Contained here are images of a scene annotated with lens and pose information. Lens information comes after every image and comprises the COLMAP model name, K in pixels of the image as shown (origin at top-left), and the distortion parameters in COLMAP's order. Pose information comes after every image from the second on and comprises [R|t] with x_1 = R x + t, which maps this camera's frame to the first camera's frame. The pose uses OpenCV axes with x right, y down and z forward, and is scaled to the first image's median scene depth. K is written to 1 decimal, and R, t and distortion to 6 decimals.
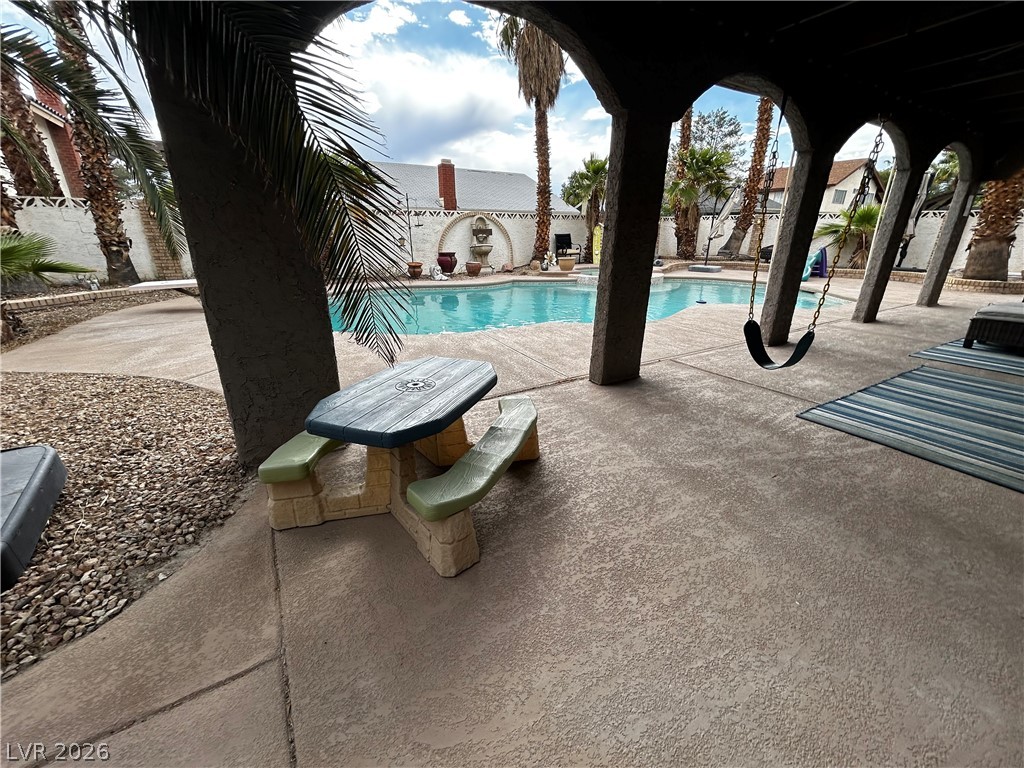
lens RADIAL K [[411.5, 0, 514.0], [0, 411.5, 384.0], [0, 0, 1]] dist [-0.000055, 0.000851]
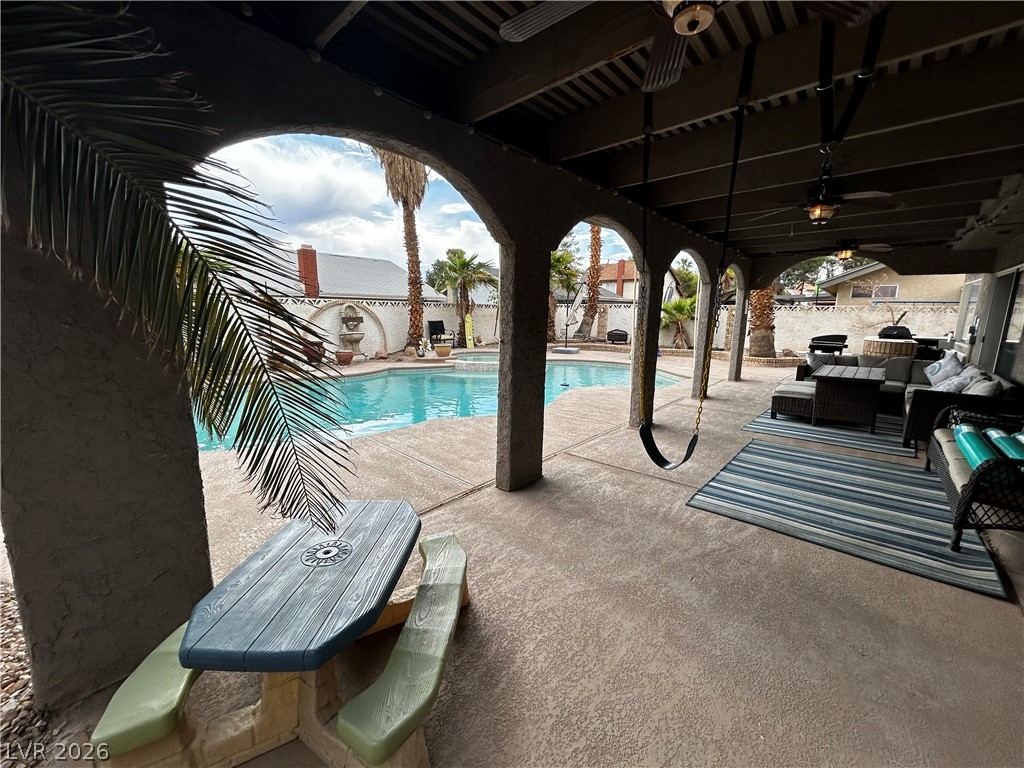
lens RADIAL K [[411.5, 0, 511.0], [0, 411.5, 382.4], [0, 0, 1]] dist [-0.000055, 0.000851]
pose [[0.951180, -0.046234, 0.305155, -0.072890], [0.098923, 0.982224, -0.159529, -0.097725], [-0.292355, 0.181928, 0.938846, 0.029462]]
